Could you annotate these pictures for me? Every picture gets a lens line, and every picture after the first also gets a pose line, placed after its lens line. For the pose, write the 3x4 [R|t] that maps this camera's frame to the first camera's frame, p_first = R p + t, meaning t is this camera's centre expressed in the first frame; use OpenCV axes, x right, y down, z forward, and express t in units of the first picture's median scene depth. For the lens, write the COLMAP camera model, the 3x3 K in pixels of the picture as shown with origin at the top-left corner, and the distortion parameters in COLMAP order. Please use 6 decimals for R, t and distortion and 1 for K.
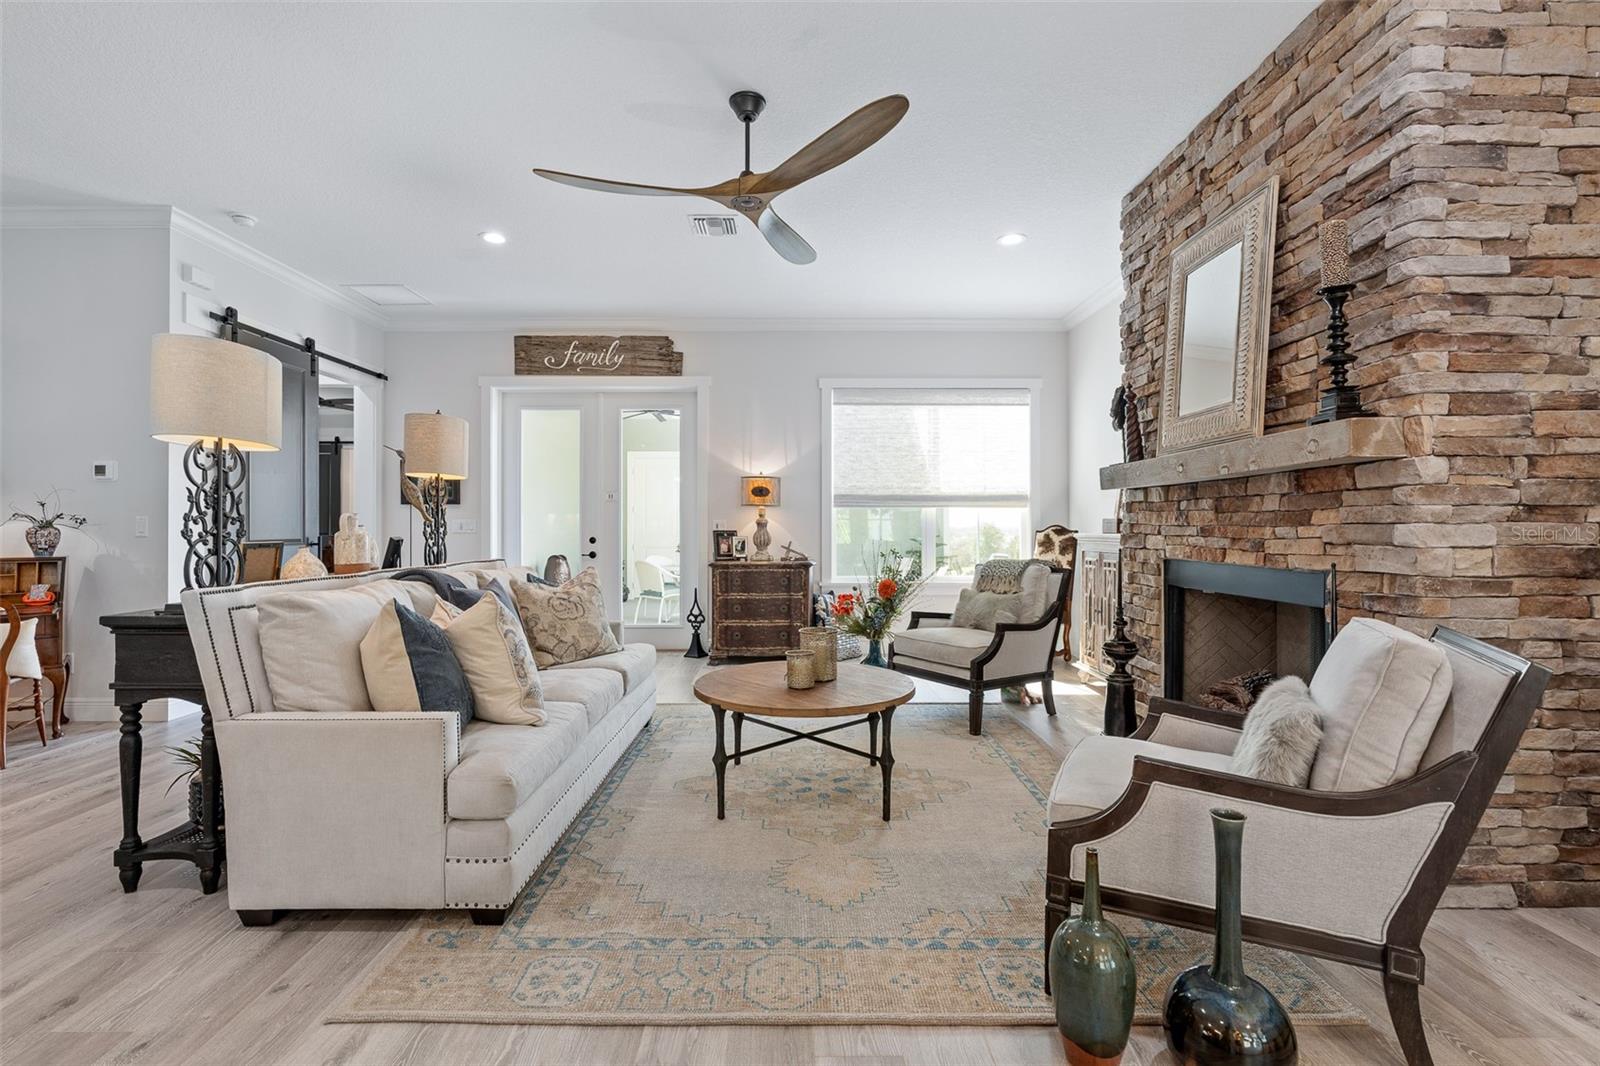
lens RADIAL K [[726.0, 0, 797.7], [0, 726.0, 520.1], [0, 0, 1]] dist [-0.000953, 0.001059]
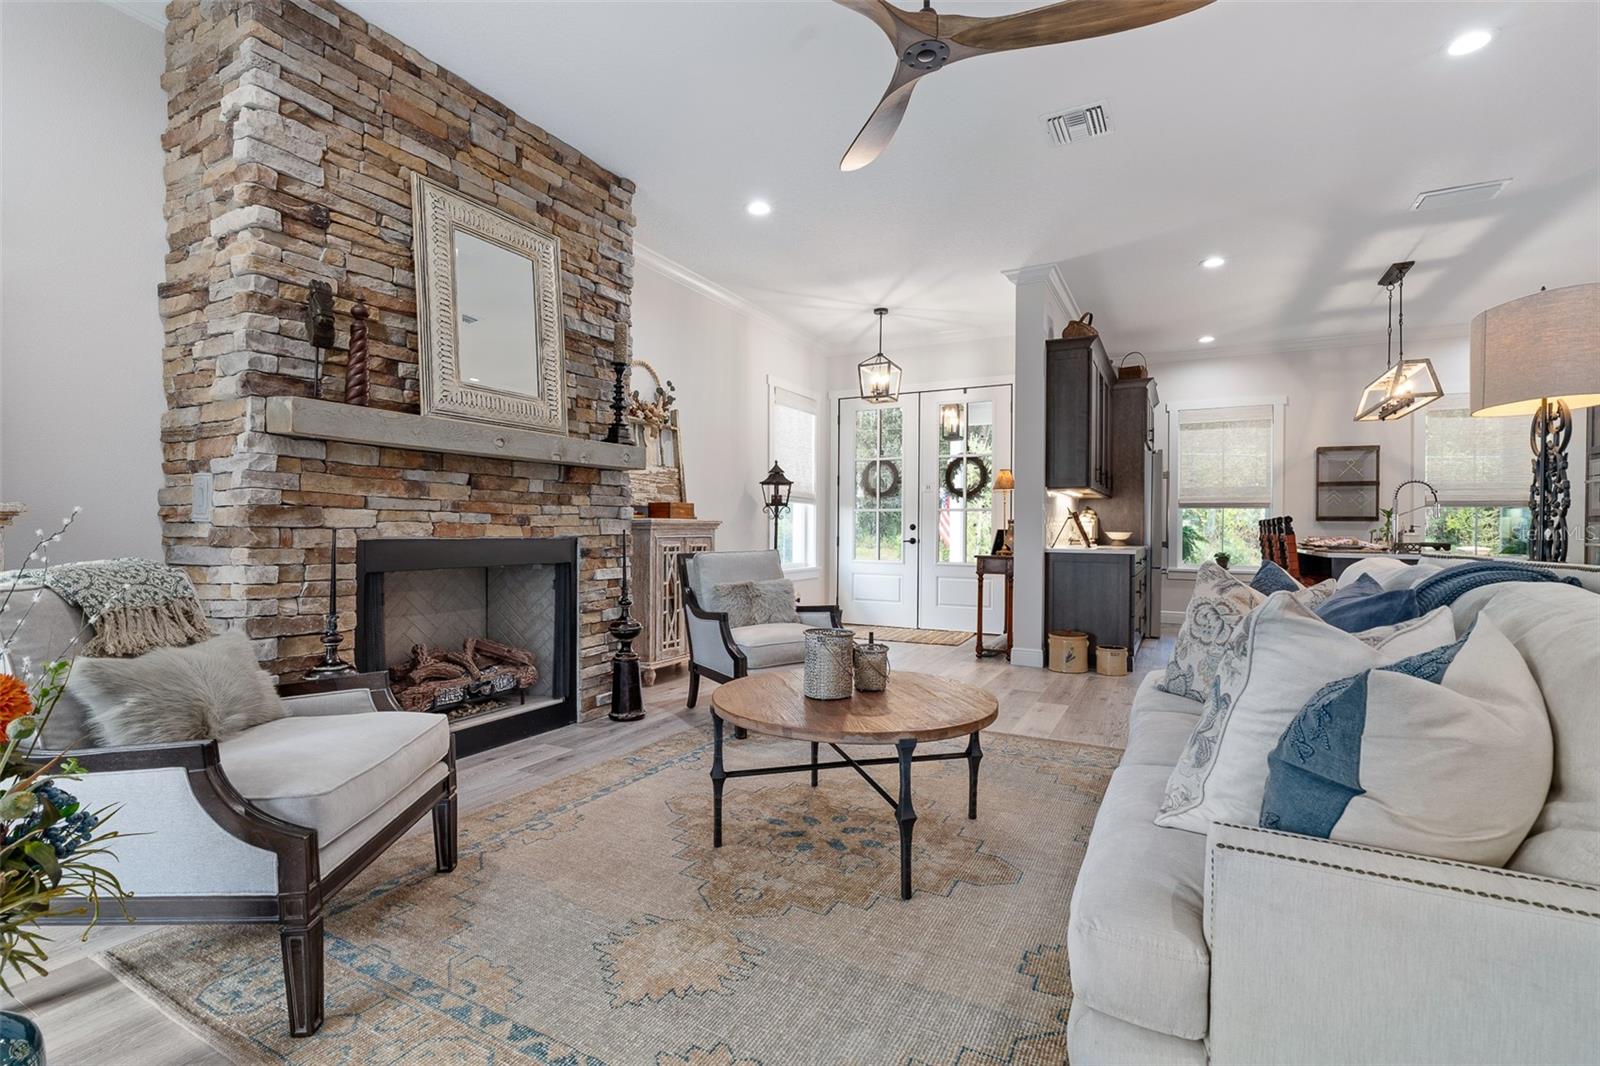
lens RADIAL K [[722.8, 0, 796.2], [0, 722.8, 530.9], [0, 0, 1]] dist [-0.000885, 0.000478]
pose [[-0.875569, -0.006220, 0.483054, -0.303864], [-0.010253, 0.999931, -0.005708, 0.049949], [-0.482985, -0.009950, -0.875572, 1.665531]]
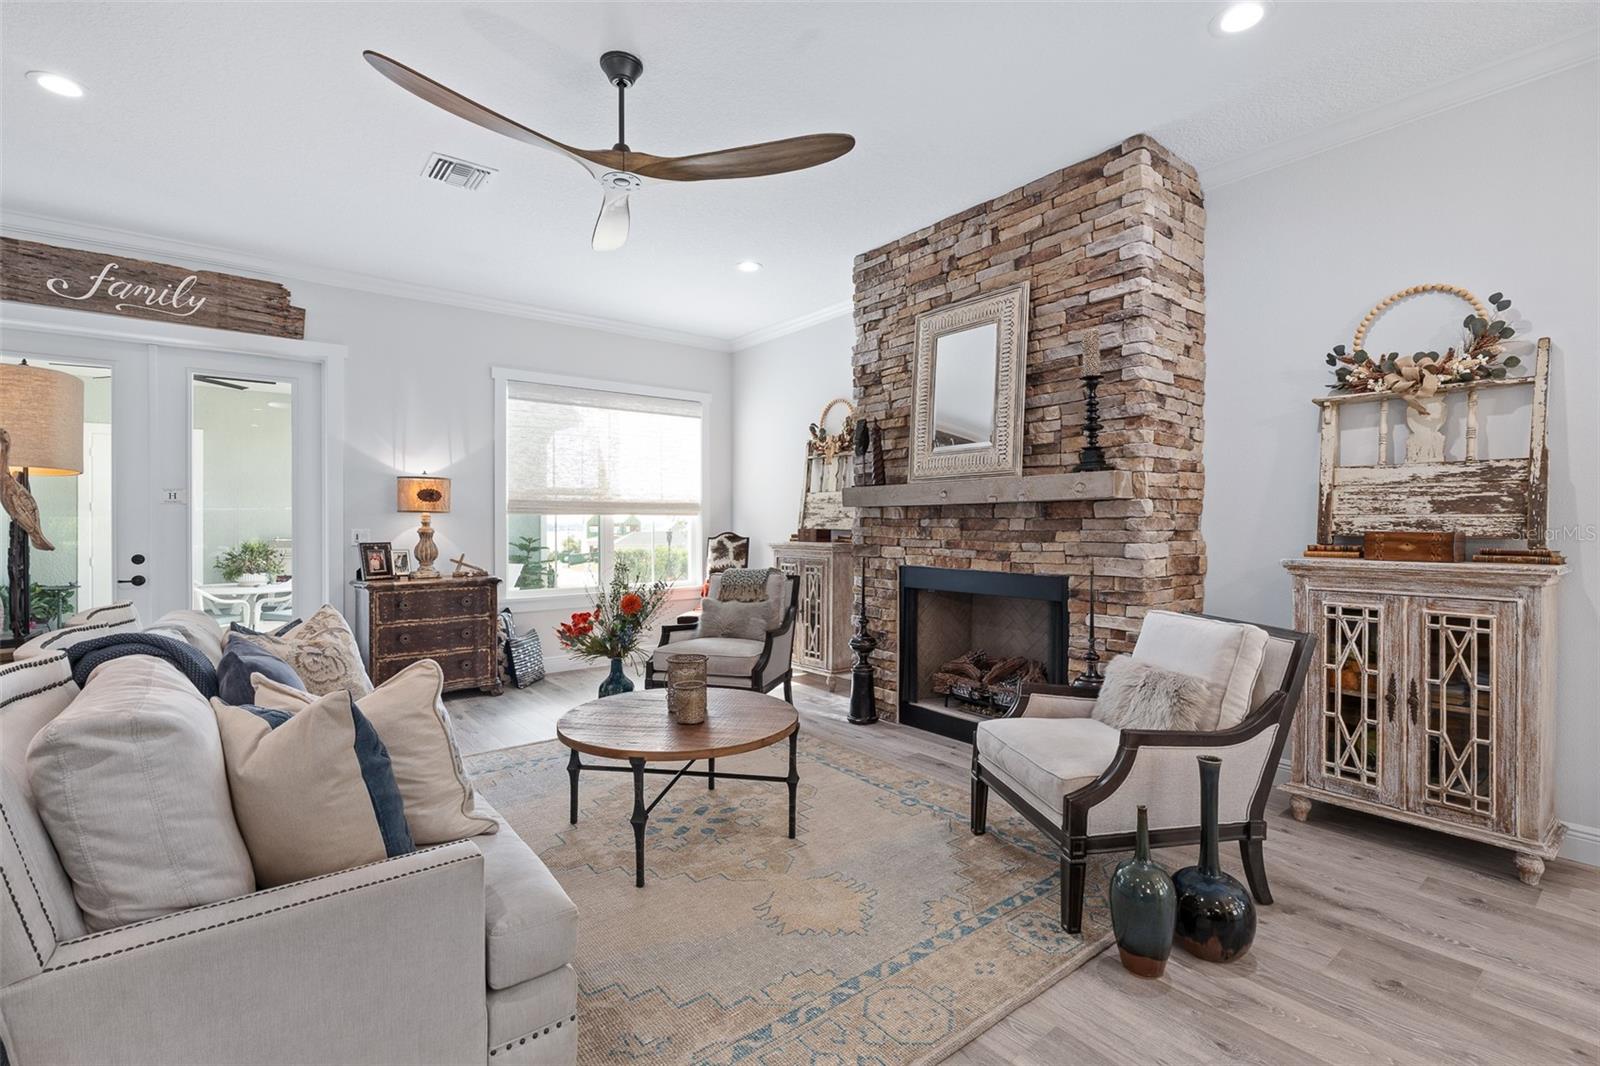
lens RADIAL K [[720.4, 0, 798.9], [0, 720.4, 524.8], [0, 0, 1]] dist [-0.006539, 0.000982]
pose [[0.791224, -0.002201, 0.611523, -0.422611], [-0.005057, 0.999936, 0.010143, -0.030753], [-0.611506, -0.011117, 0.791162, 0.174974]]
